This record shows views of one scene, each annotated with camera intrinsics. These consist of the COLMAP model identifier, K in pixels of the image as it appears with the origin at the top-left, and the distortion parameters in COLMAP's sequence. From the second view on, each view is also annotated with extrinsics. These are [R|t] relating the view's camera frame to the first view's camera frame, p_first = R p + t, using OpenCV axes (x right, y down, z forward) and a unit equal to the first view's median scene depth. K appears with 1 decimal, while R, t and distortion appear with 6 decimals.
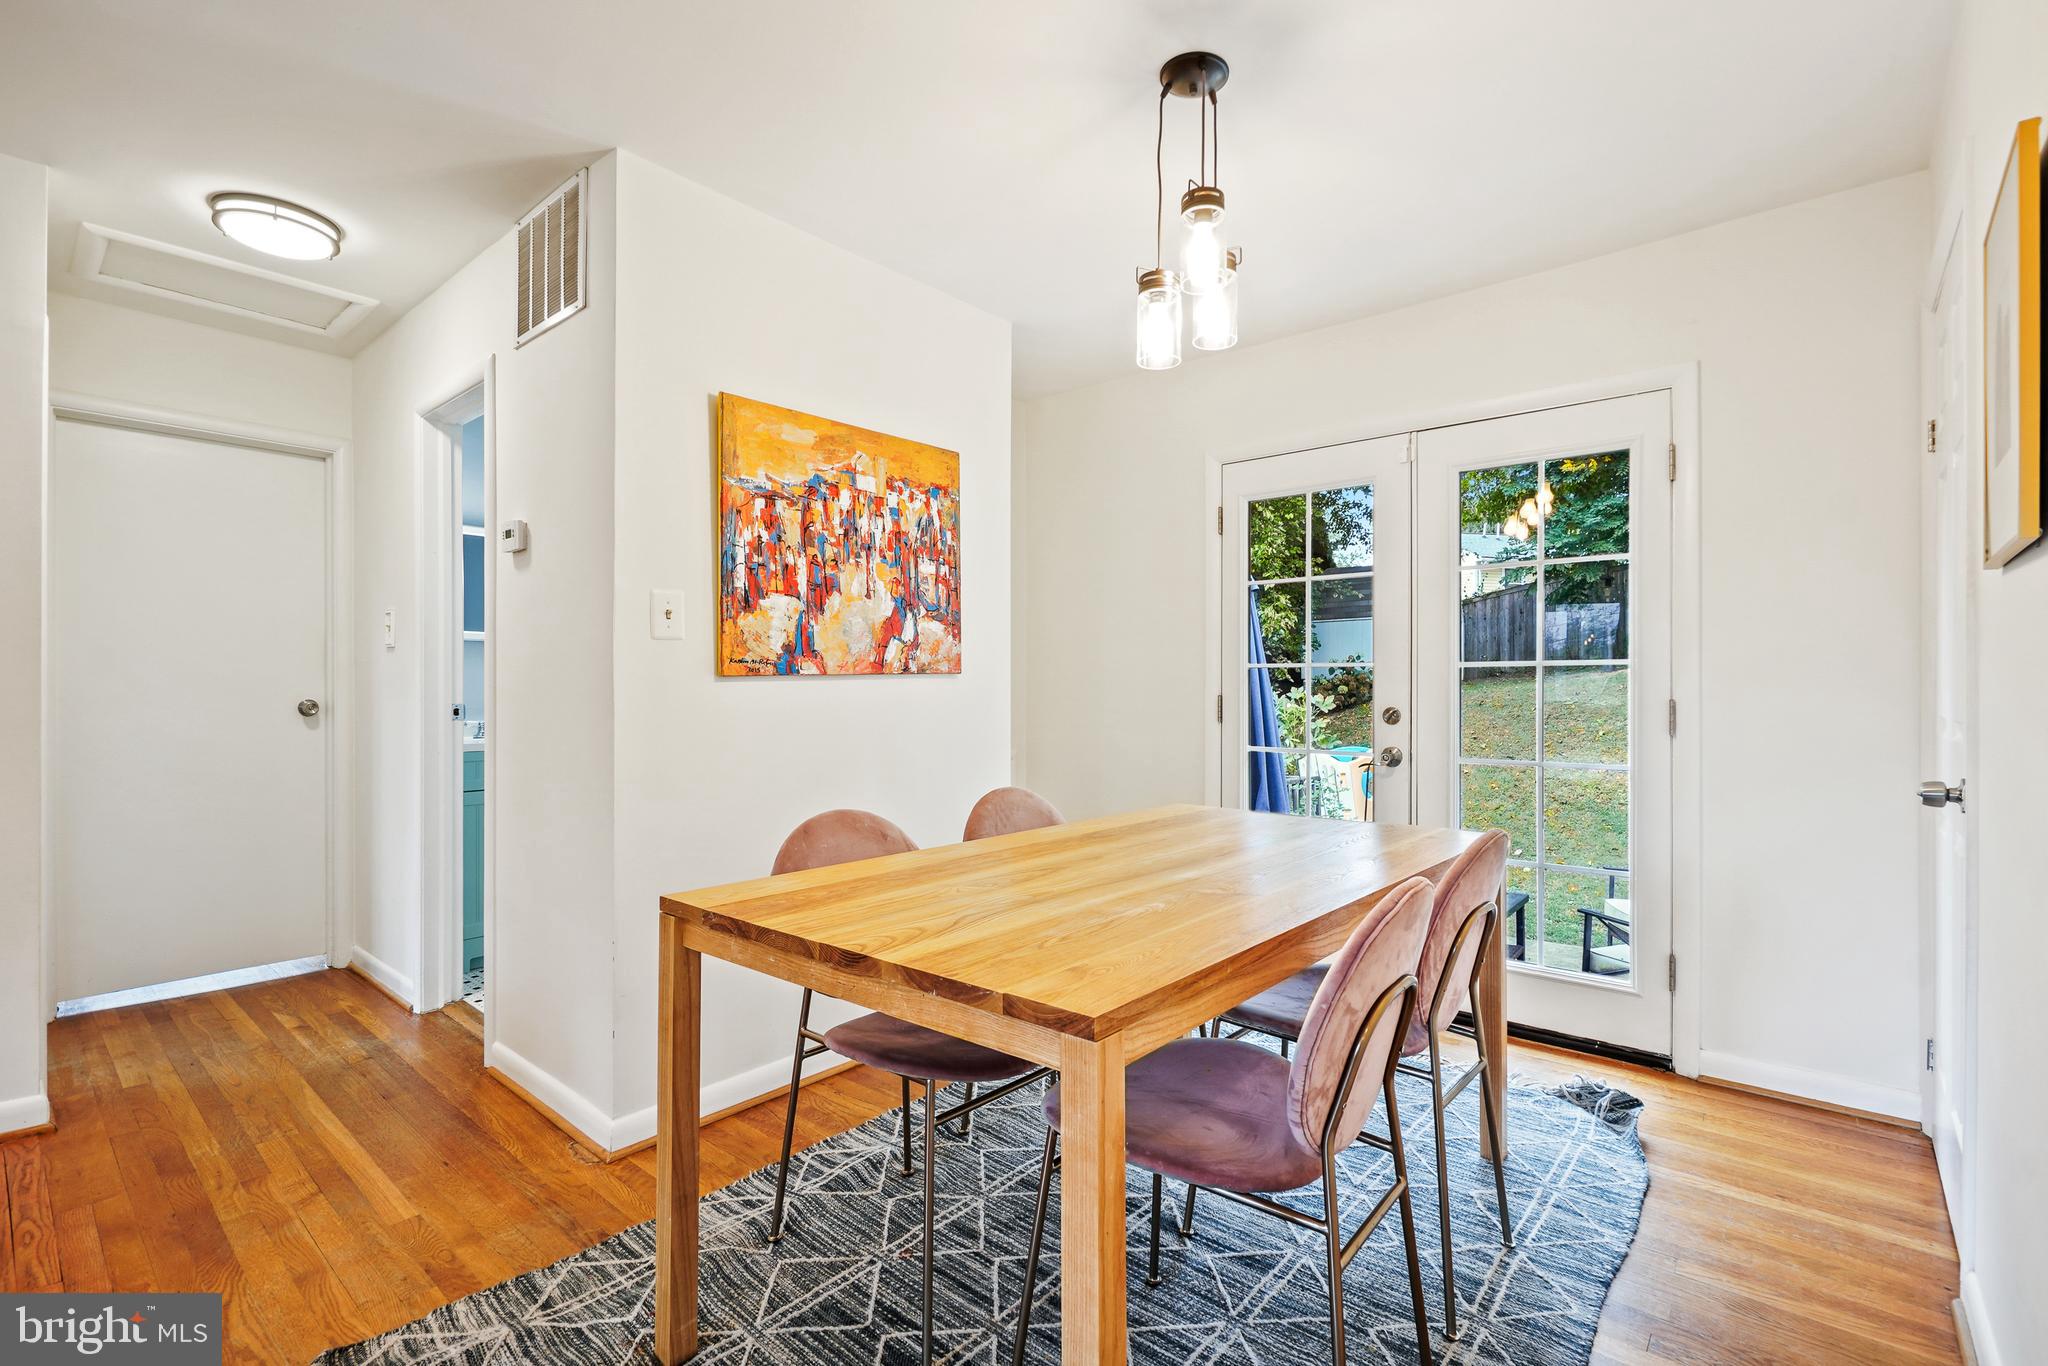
lens RADIAL K [[930.0, 0, 1041.1], [0, 930.0, 696.3], [0, 0, 1]] dist [-0.003384, -0.001193]
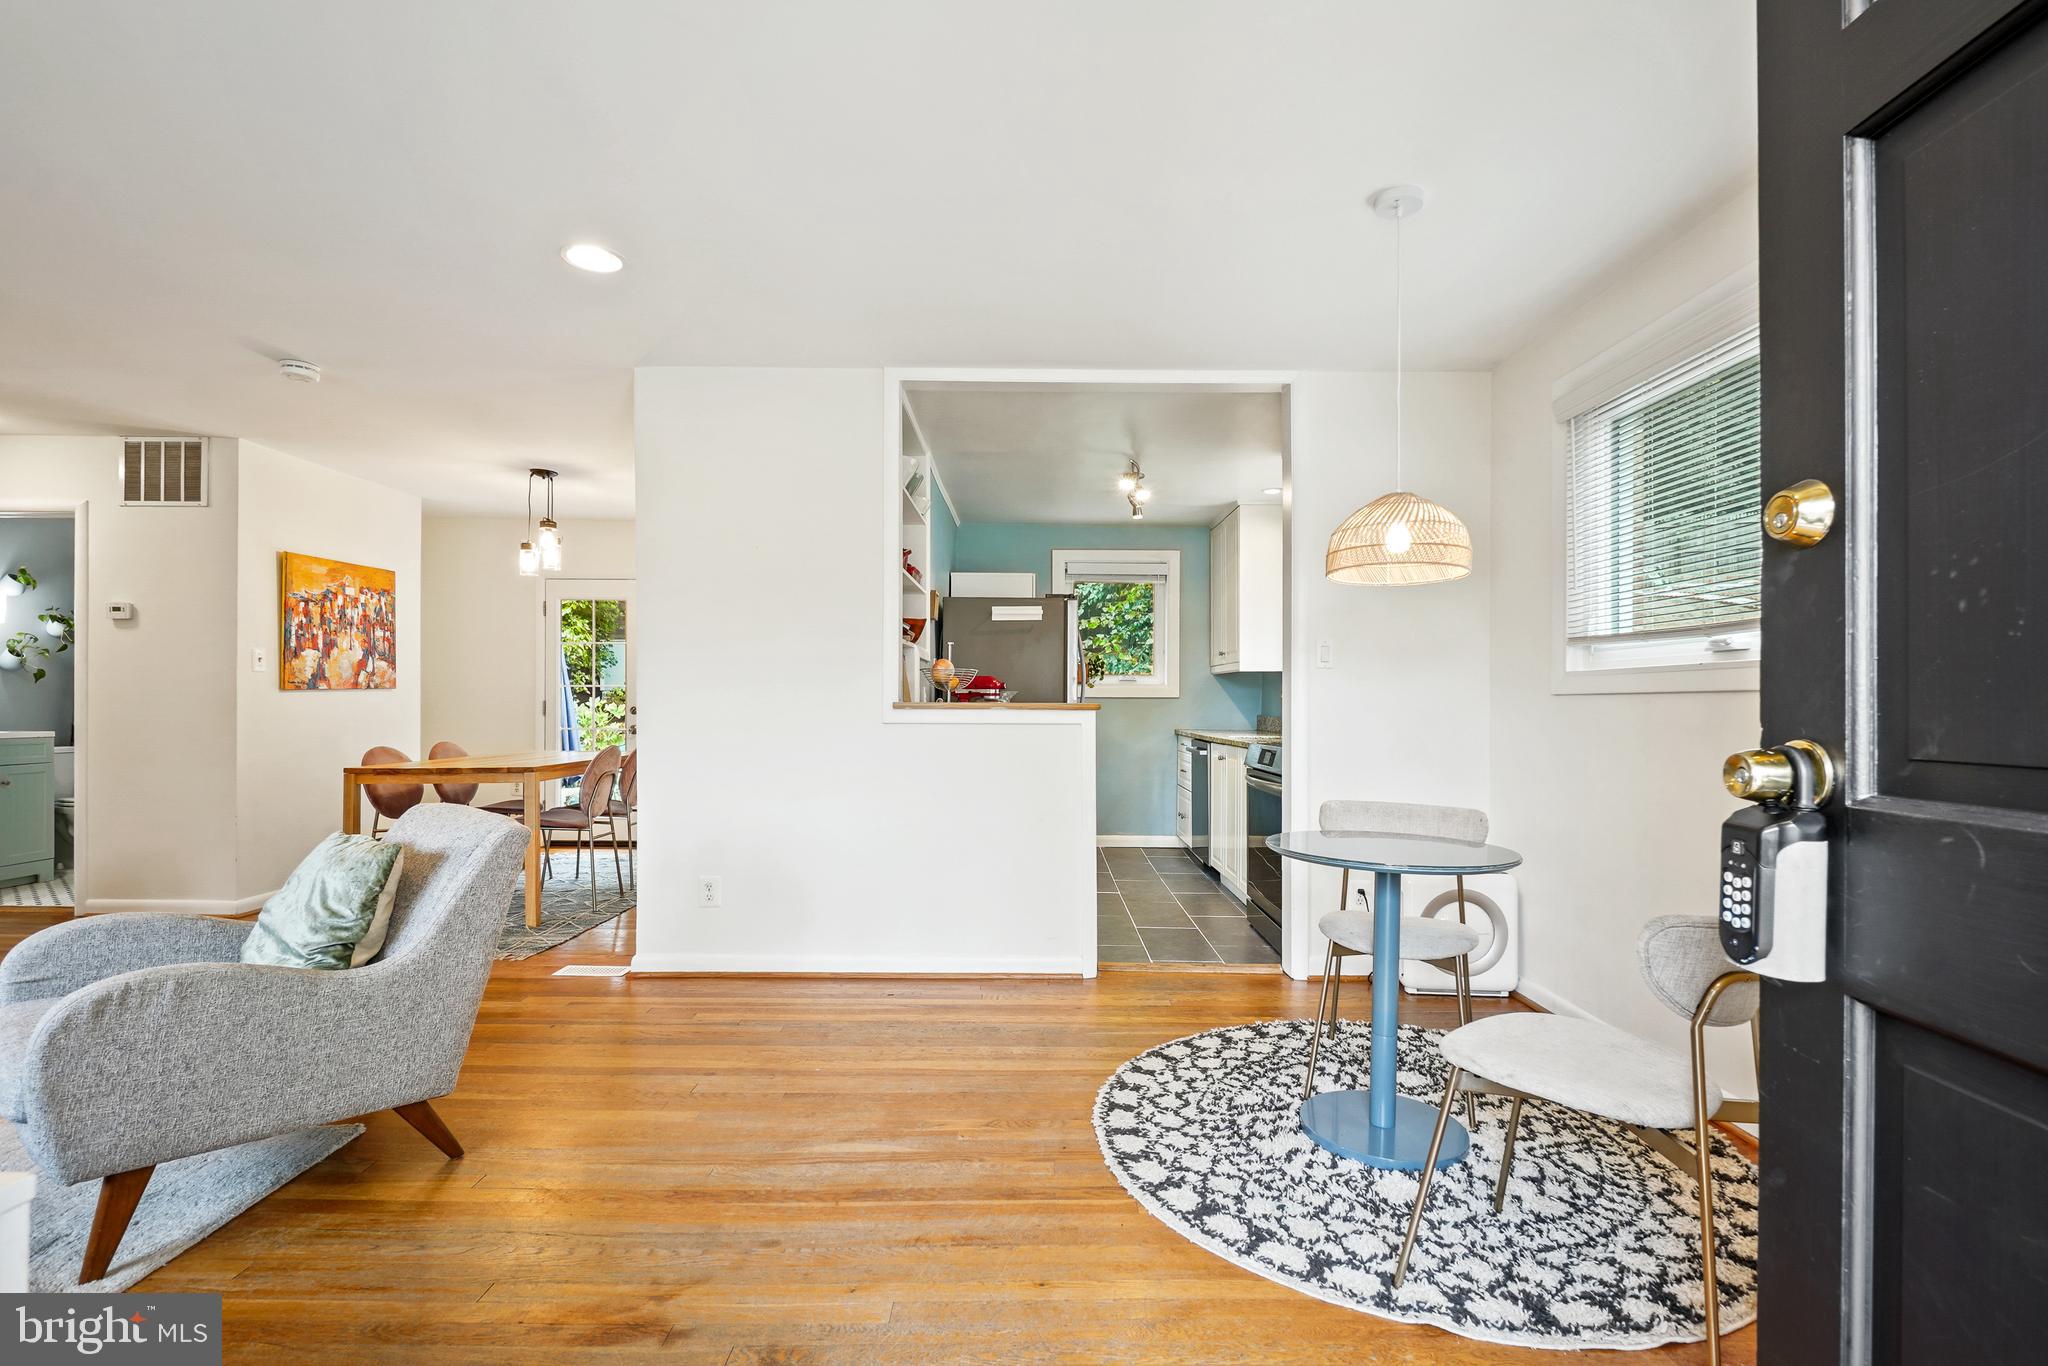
lens RADIAL K [[930.0, 0, 1055.2], [0, 930.0, 699.4], [0, 0, 1]] dist [-0.003384, -0.001193]
pose [[0.747948, 0.003745, 0.663747, -0.394425], [0.001373, 0.999973, -0.007189, 0.015637], [-0.663756, 0.006288, 0.747923, -1.528246]]
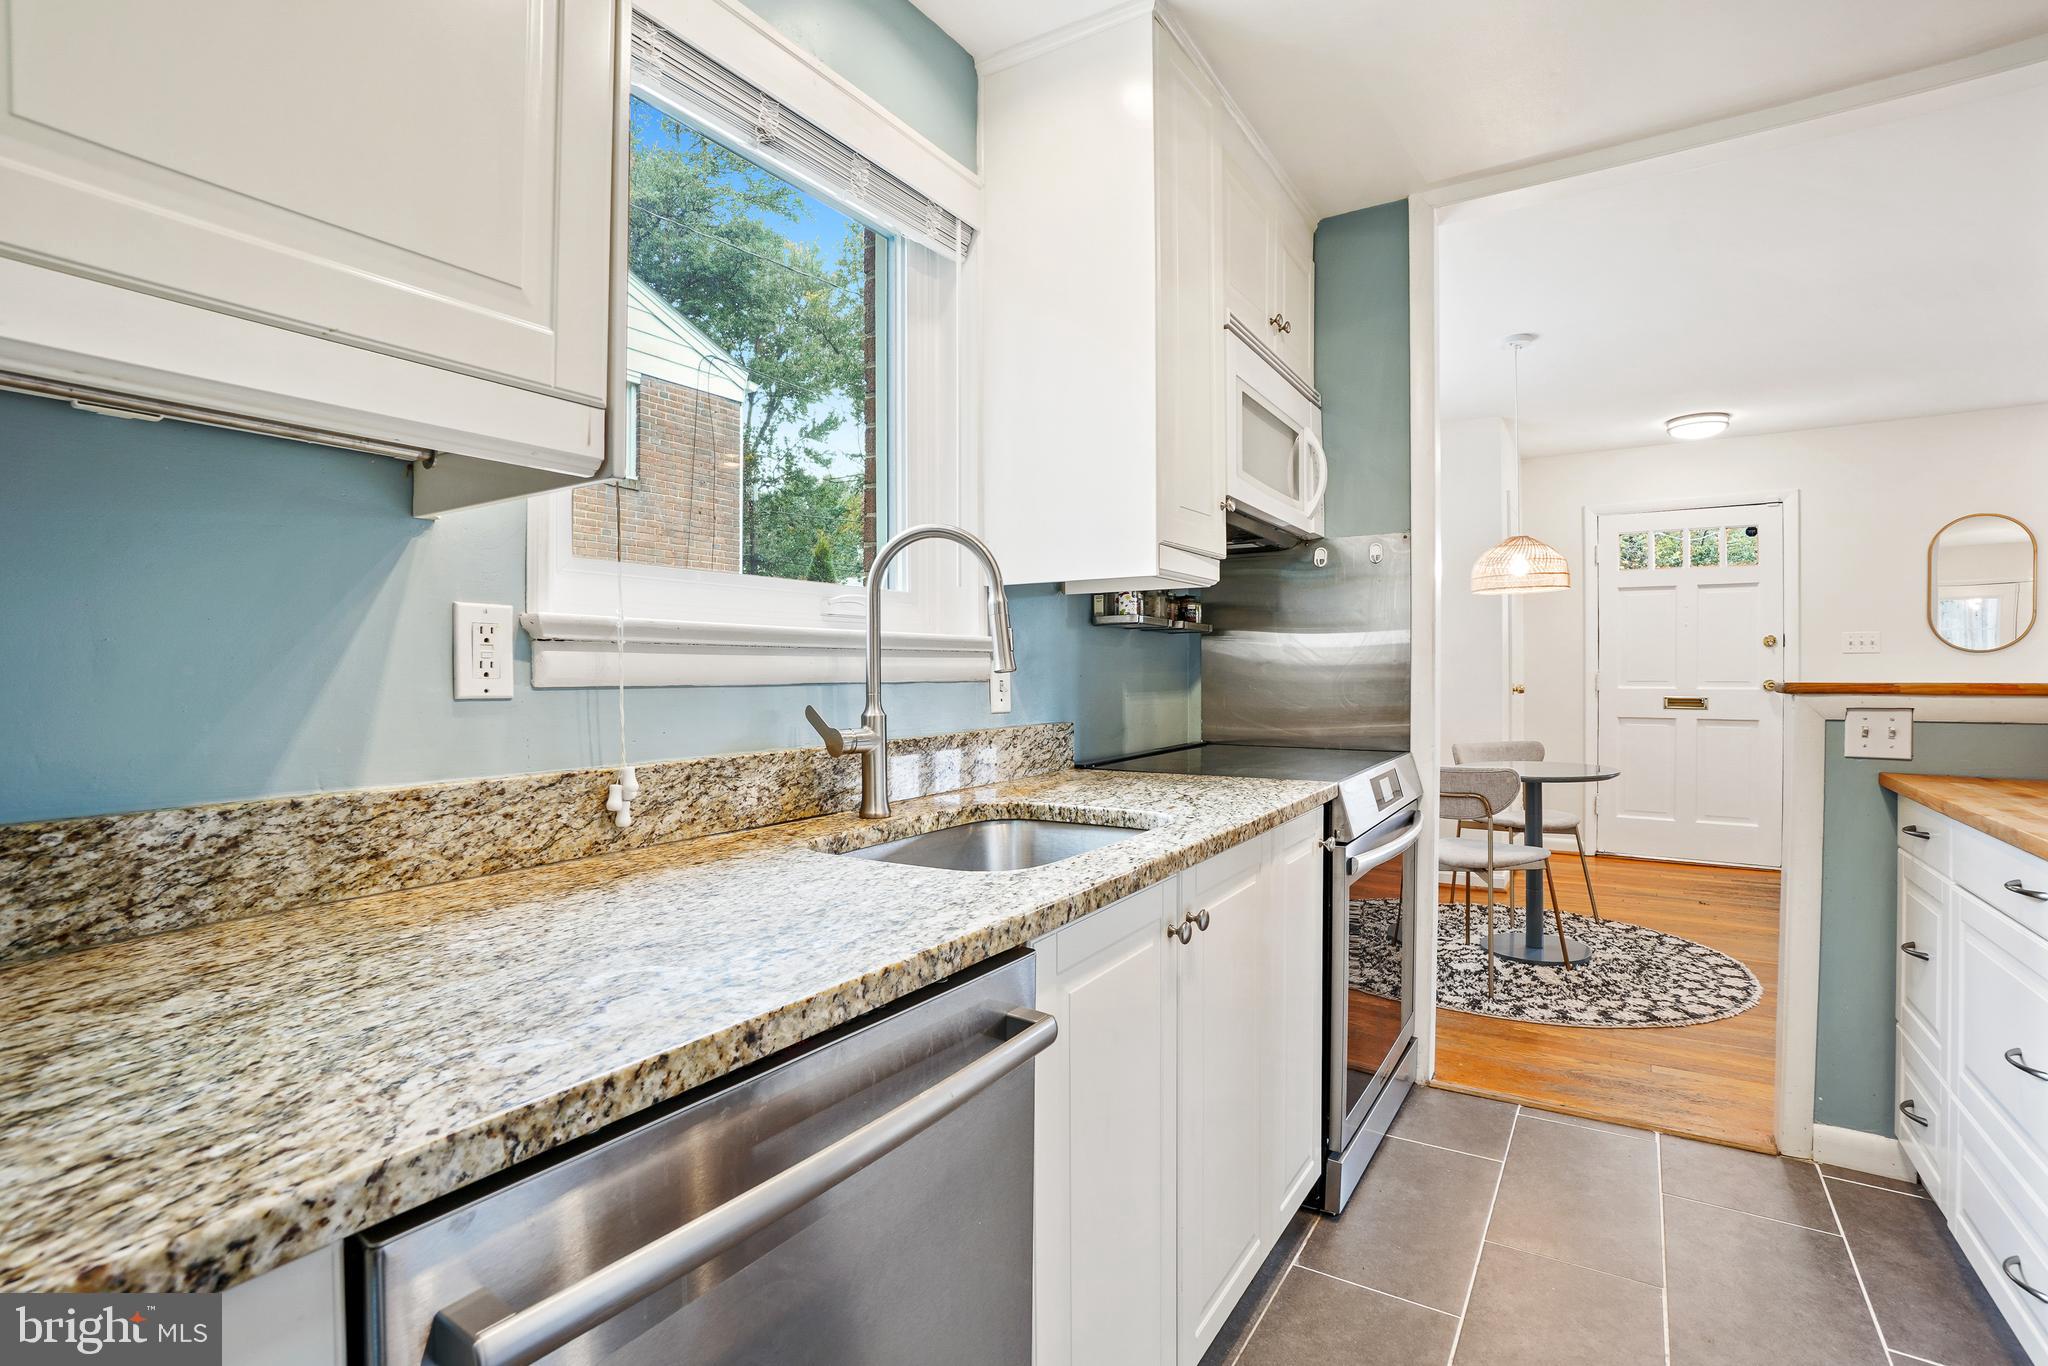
lens RADIAL K [[952.6, 0, 1032.8], [0, 952.6, 674.3], [0, 0, 1]] dist [-0.033154, 0.002584]
pose [[-0.990030, -0.006549, -0.140703, 1.439225], [-0.008042, 0.999917, 0.010040, 0.002212], [0.140625, 0.011071, -0.990001, 0.279345]]
